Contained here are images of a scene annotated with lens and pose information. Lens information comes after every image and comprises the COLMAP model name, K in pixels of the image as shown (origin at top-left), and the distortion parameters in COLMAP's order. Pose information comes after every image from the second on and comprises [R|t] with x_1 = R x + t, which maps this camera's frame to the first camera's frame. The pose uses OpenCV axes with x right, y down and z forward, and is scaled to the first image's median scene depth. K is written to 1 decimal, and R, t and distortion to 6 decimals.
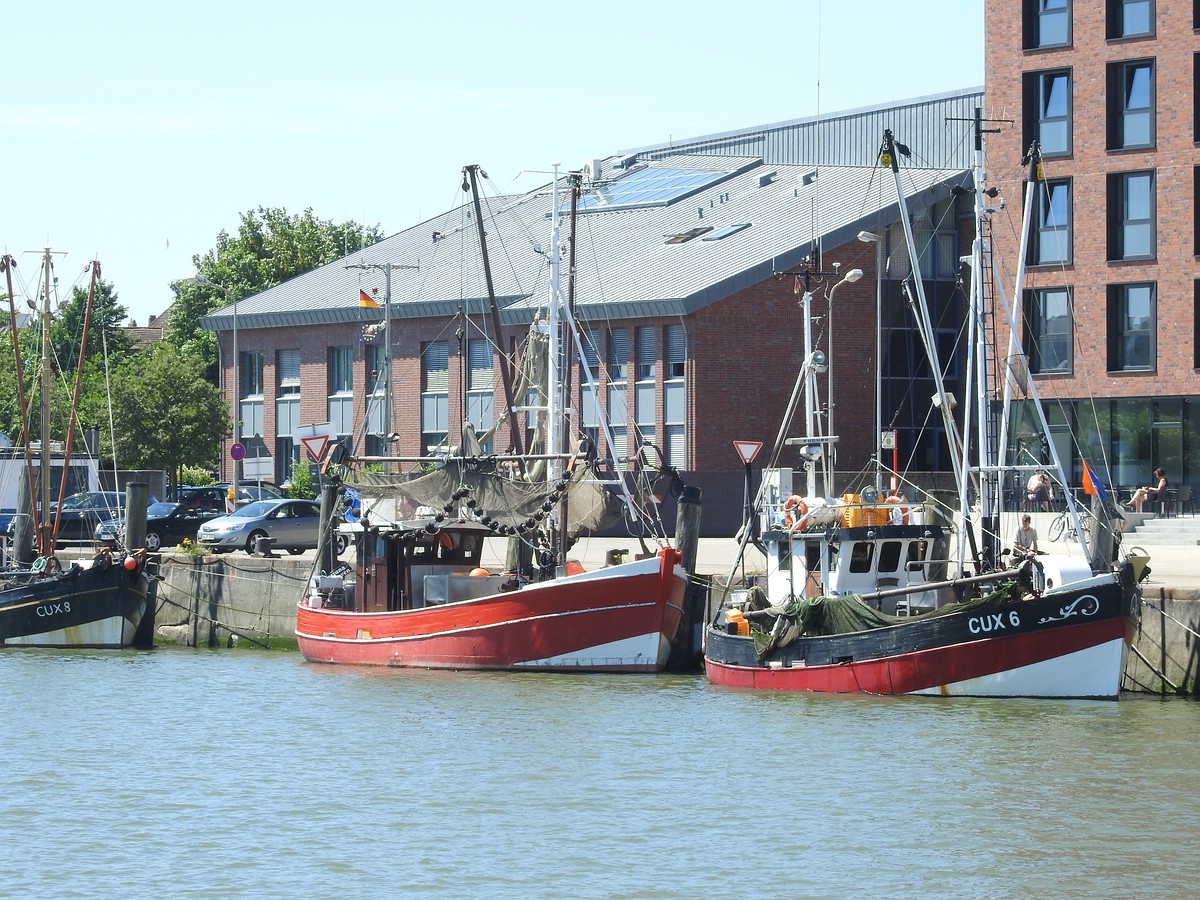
lens RADIAL K [[5338.9, 0, 604.1], [0, 5338.9, 450.9], [0, 0, 1]] dist [-0.060102, 0.000000]
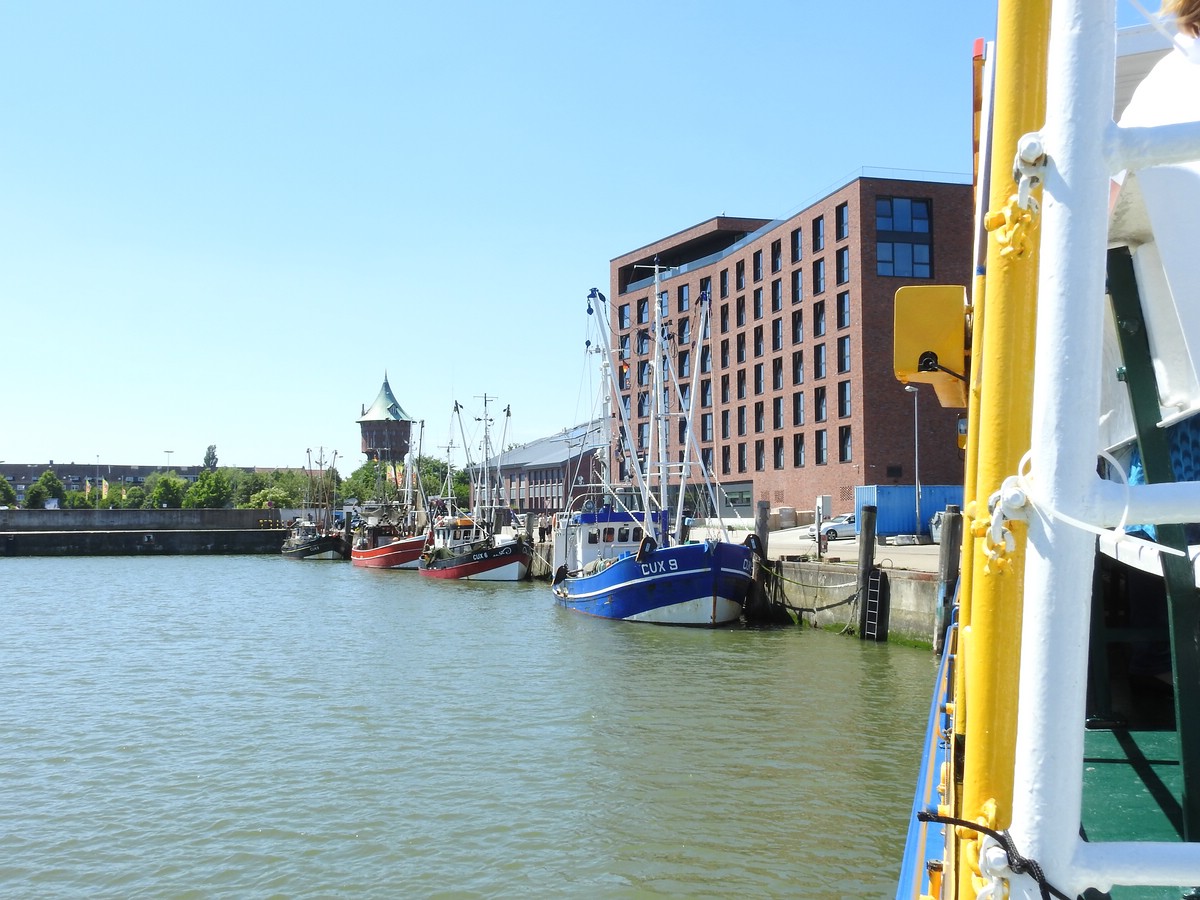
lens RADIAL K [[1201.2, 0, 602.3], [0, 1201.2, 454.2], [0, 0, 1]] dist [-0.020976, 0.000000]
pose [[0.996293, -0.008402, -0.085616, 0.154403], [0.004814, 0.999105, -0.042025, 0.001828], [0.085892, 0.041457, 0.995442, 0.227161]]
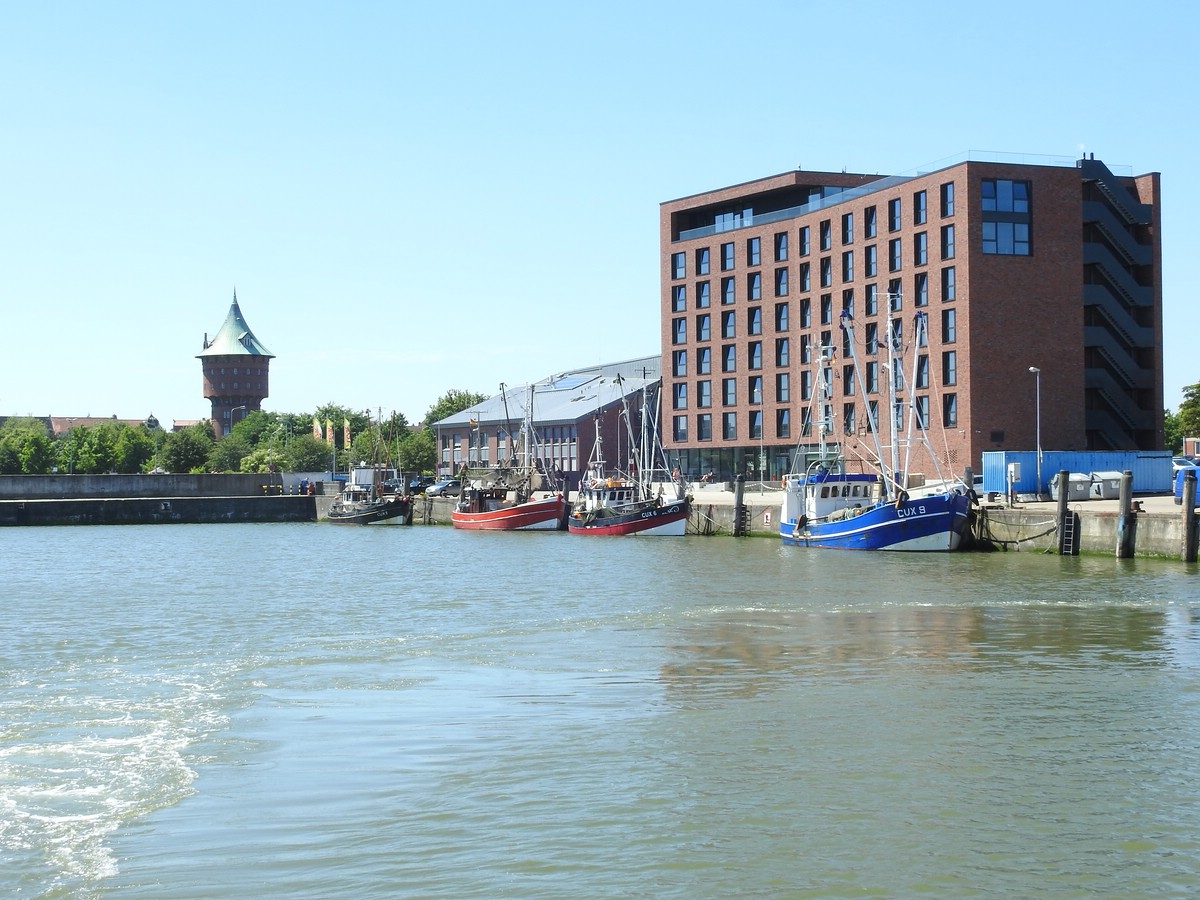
lens RADIAL K [[1756.6, 0, 604.9], [0, 1756.6, 443.7], [0, 0, 1]] dist [0.036977, 0.000000]
pose [[0.999802, -0.007843, 0.018312, 0.017694], [0.008044, 0.999908, -0.010963, -0.001289], [-0.018225, 0.011109, 0.999772, -0.113473]]
